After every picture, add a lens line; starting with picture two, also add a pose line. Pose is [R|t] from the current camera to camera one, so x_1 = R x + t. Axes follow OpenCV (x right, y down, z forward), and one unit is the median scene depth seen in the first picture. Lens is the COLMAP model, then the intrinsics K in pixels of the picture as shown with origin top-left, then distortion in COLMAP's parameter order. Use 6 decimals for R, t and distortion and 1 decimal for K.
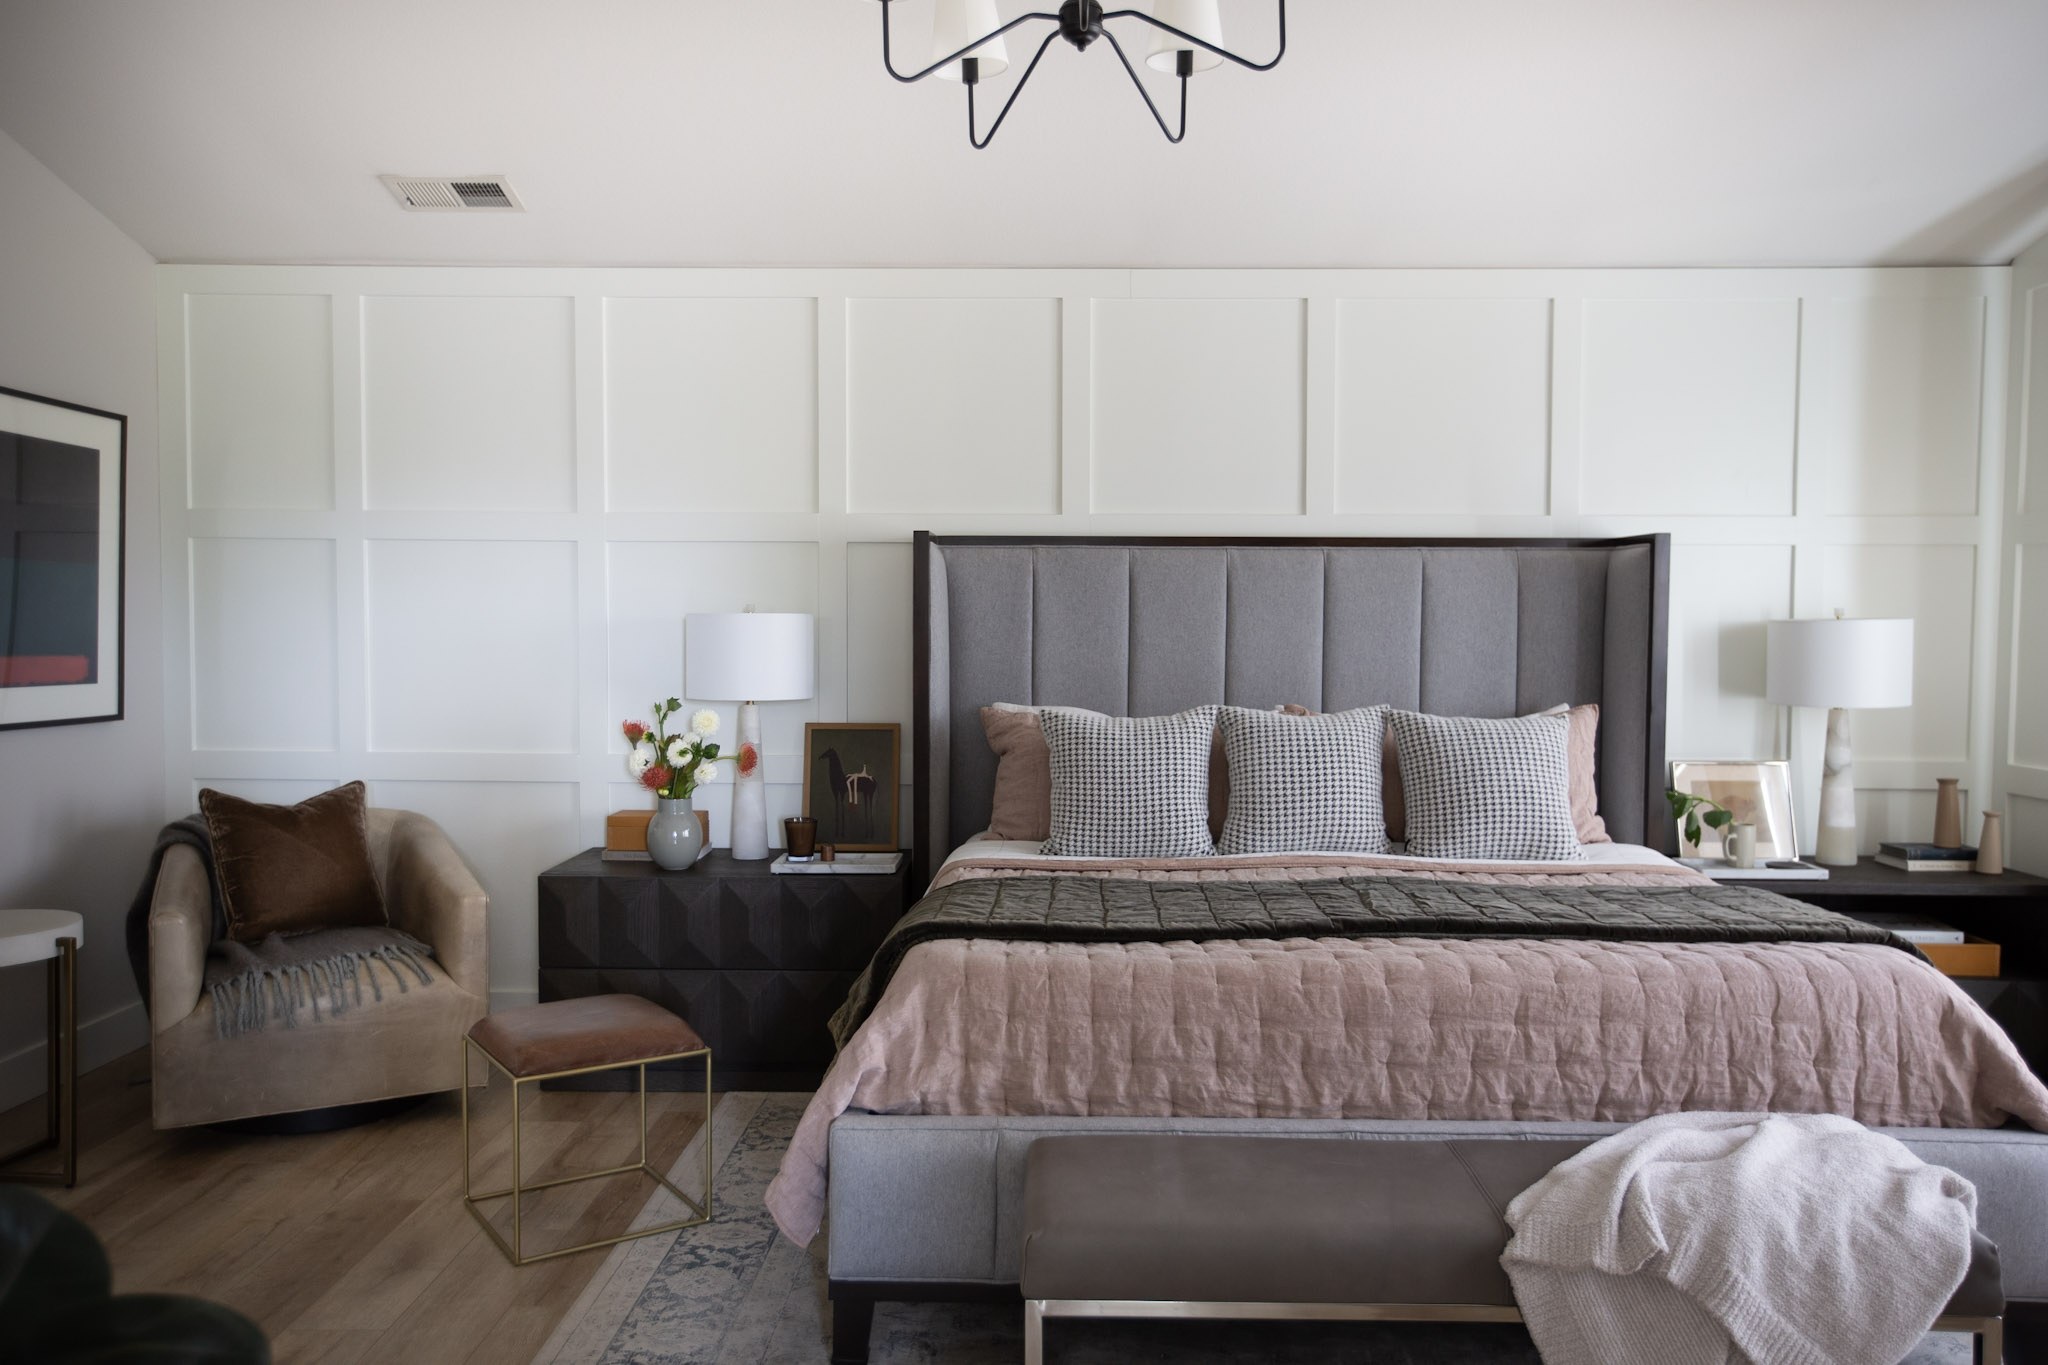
lens RADIAL K [[1525.7, 0, 1024.0], [0, 1525.7, 682.5], [0, 0, 1]] dist [0.011257, 0.002160]
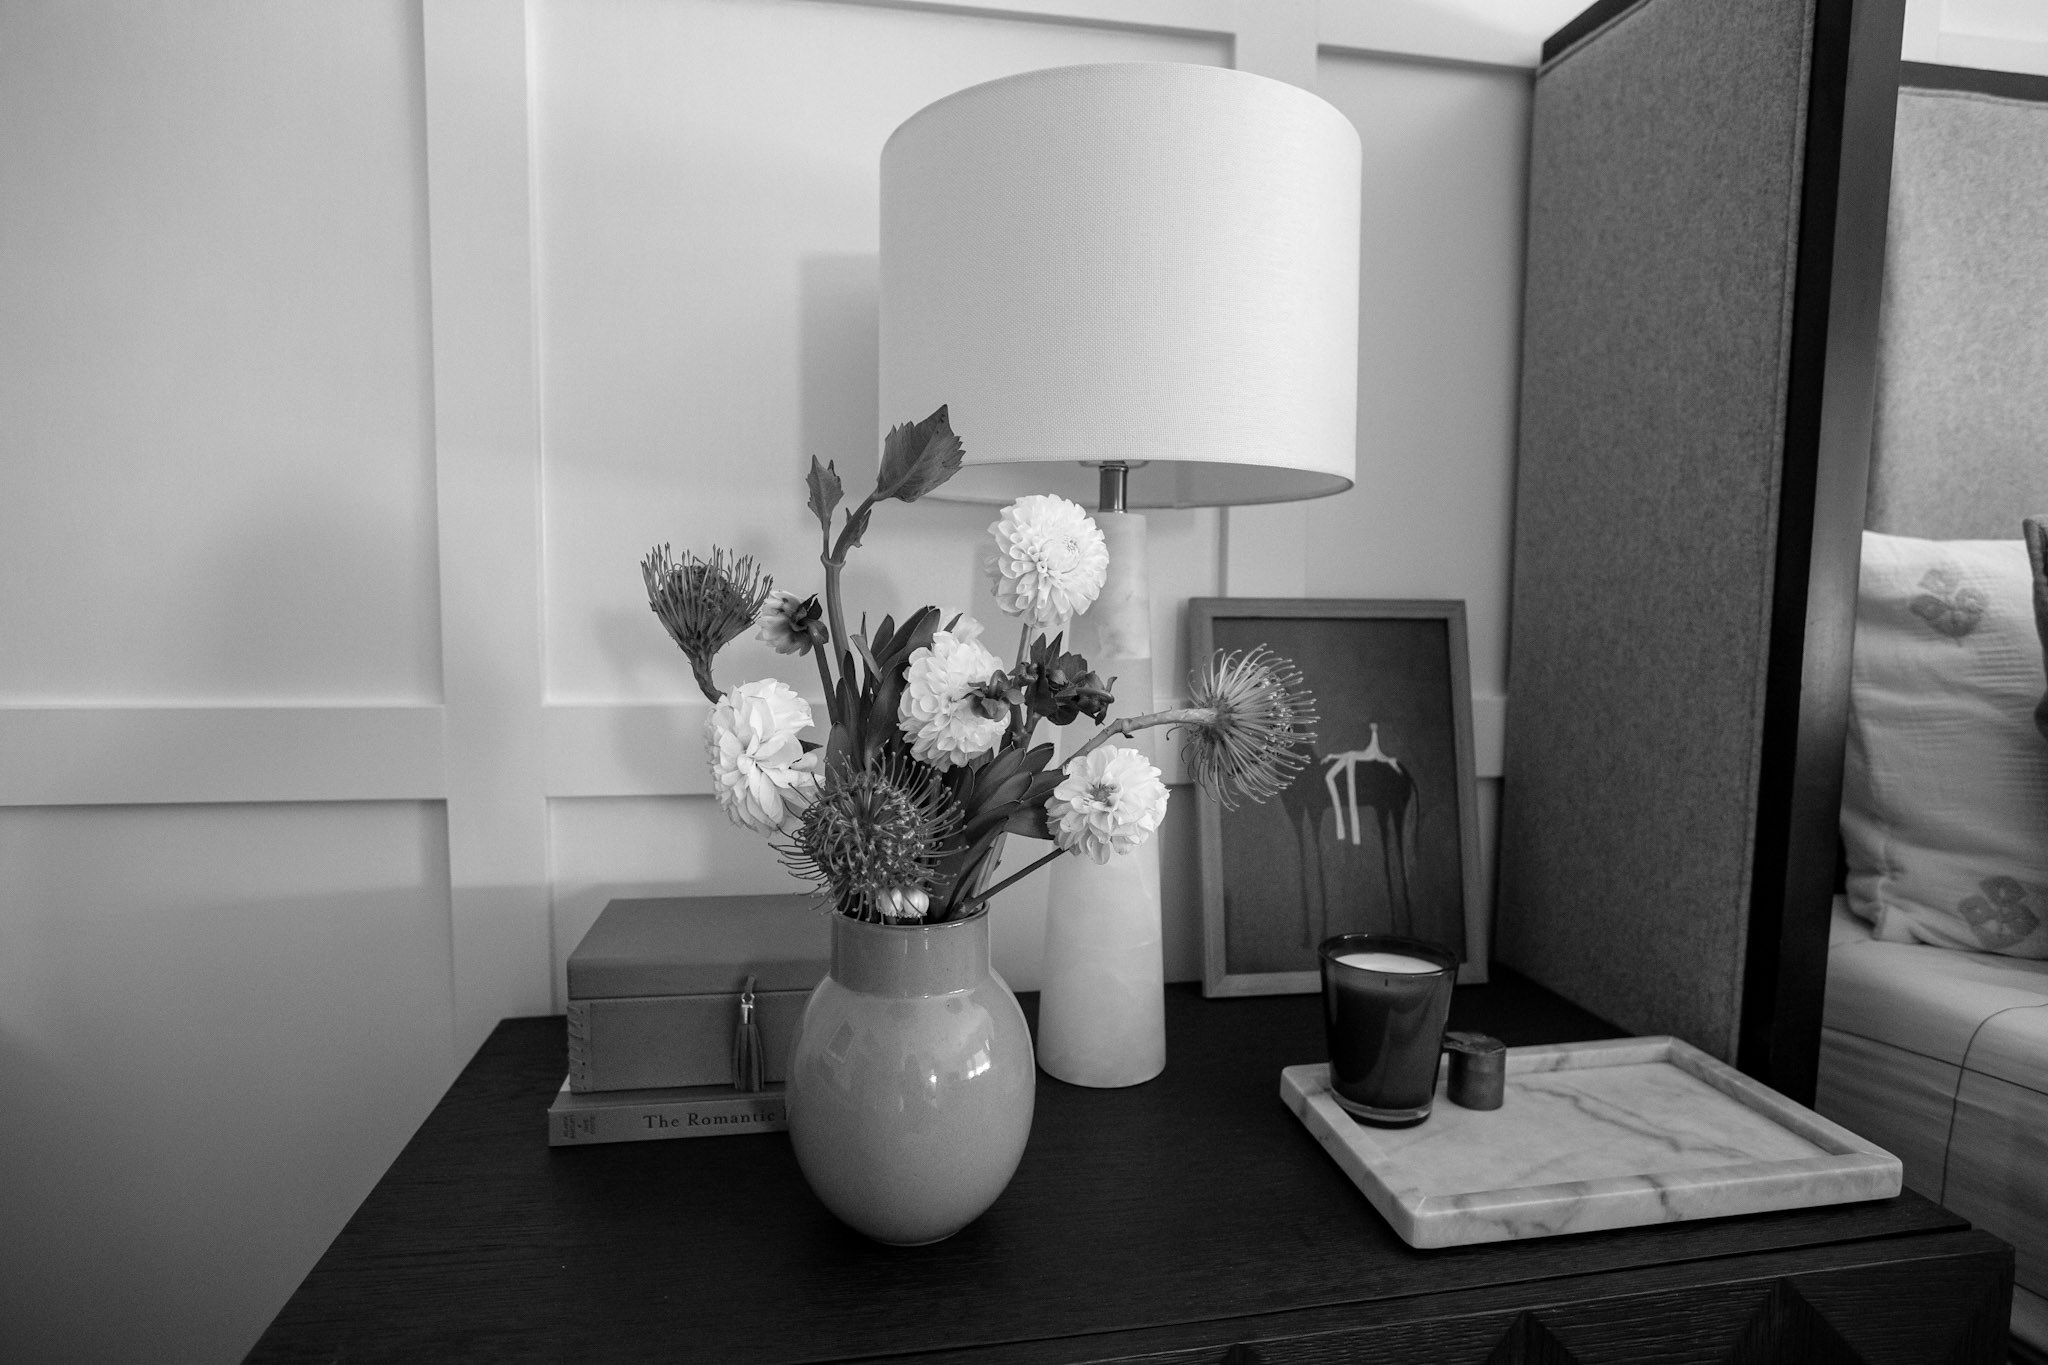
lens RADIAL K [[1115.4, 0, 1025.6], [0, 1115.4, 690.7], [0, 0, 1]] dist [-0.044948, 0.027190]
pose [[0.982778, -0.011108, 0.184458, -0.276920], [0.001746, 0.998705, 0.050838, 0.042630], [-0.184783, -0.049640, 0.981525, 0.965503]]
